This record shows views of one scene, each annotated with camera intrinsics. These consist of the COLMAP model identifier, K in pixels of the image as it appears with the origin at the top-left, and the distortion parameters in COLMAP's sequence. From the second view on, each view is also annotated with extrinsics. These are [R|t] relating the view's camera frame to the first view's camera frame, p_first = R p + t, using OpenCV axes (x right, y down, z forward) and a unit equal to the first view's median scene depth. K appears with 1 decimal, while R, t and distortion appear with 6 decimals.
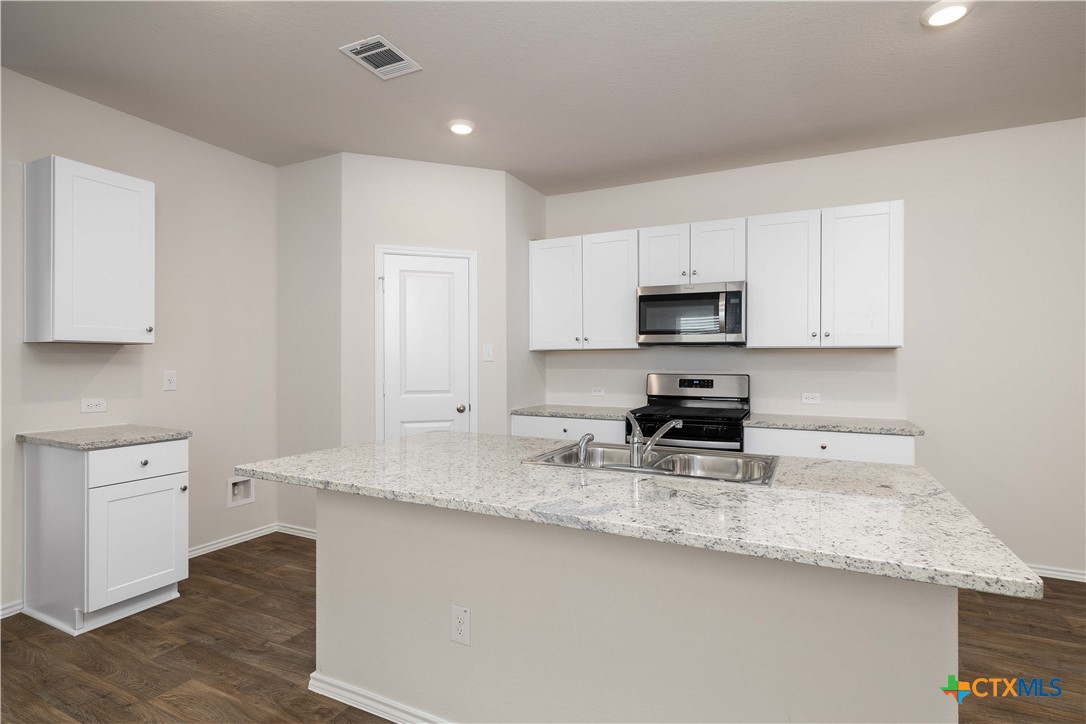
lens RADIAL K [[525.5, 0, 543.3], [0, 525.5, 362.8], [0, 0, 1]] dist [0.000754, -0.000365]
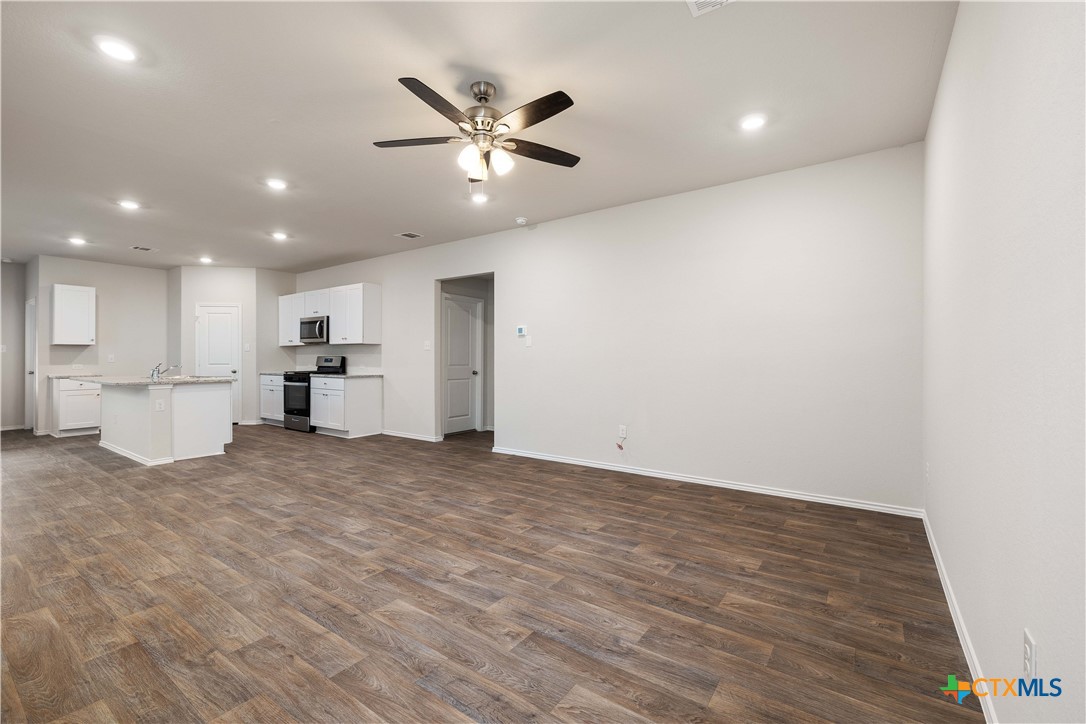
lens RADIAL K [[457.1, 0, 537.2], [0, 457.1, 356.7], [0, 0, 1]] dist [0.000609, -0.000596]
pose [[0.987999, -0.003540, -0.154423, 1.605578], [0.003476, 0.999994, -0.000690, 0.030427], [0.154424, 0.000145, 0.988005, -0.853226]]
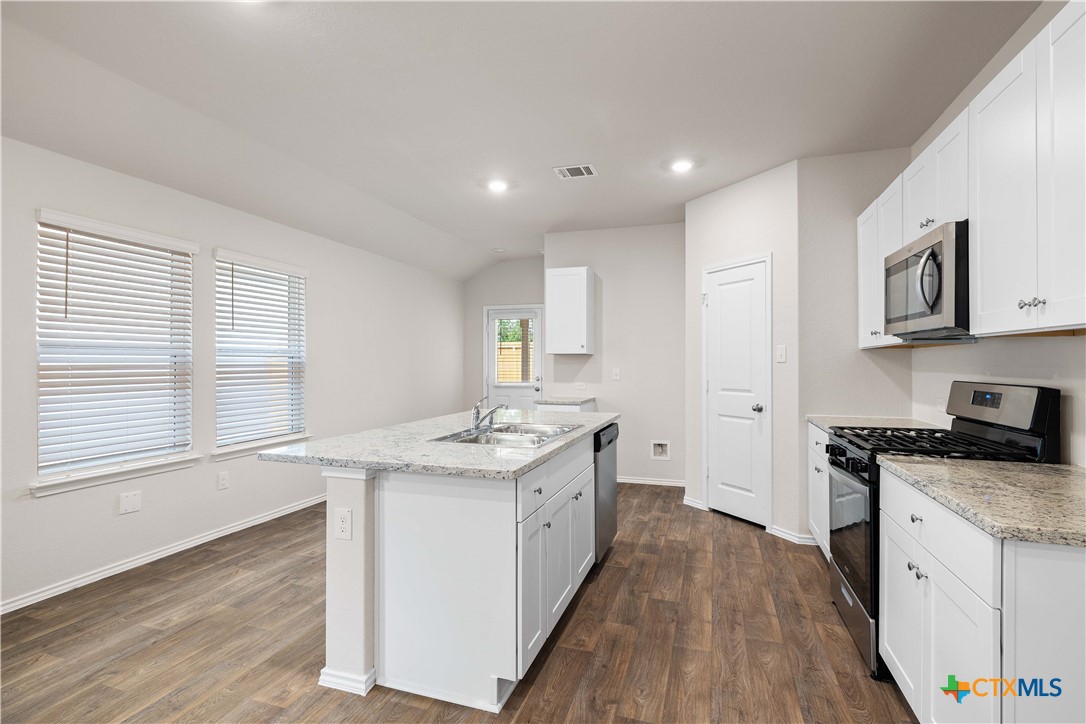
lens RADIAL K [[525.5, 0, 540.8], [0, 525.5, 355.5], [0, 0, 1]] dist [0.000754, -0.000365]
pose [[0.145205, -0.015937, -0.989273, 0.875060], [-0.000372, 0.999869, -0.016163, 0.000263], [0.989402, 0.002715, 0.145180, 0.467055]]
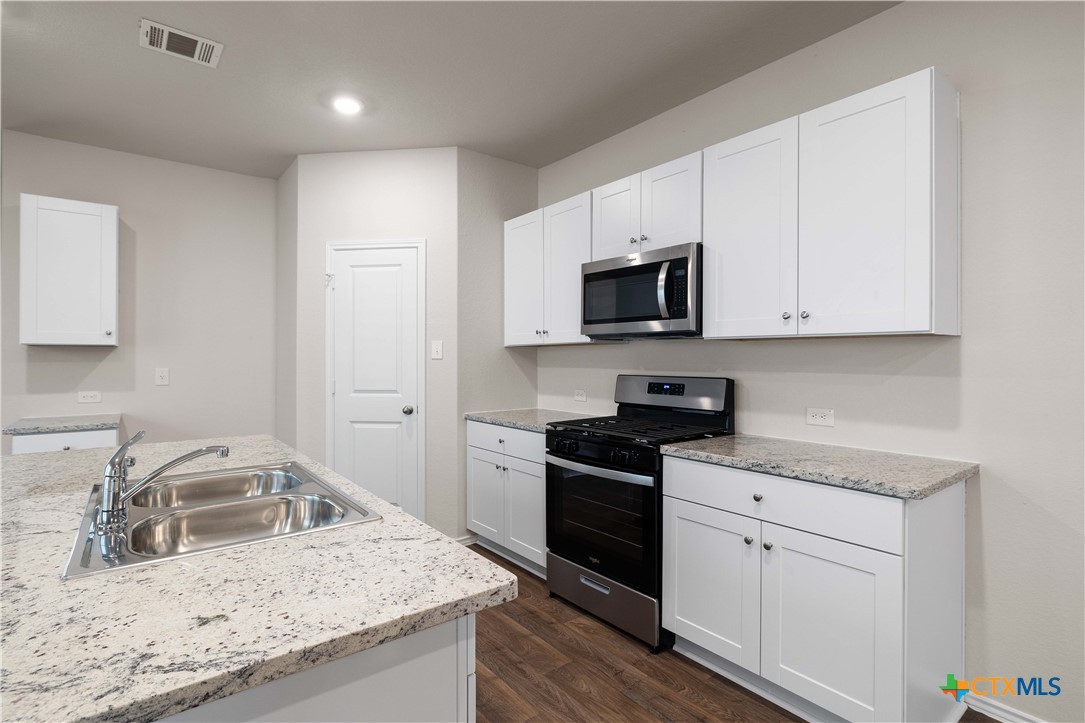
lens RADIAL K [[525.1, 0, 541.6], [0, 525.1, 355.8], [0, 0, 1]] dist [0.000754, -0.000365]
pose [[0.903926, -0.004355, -0.427667, 0.491298], [0.001886, 0.999979, -0.006198, -0.002934], [0.427685, 0.004796, 0.903915, 0.290283]]
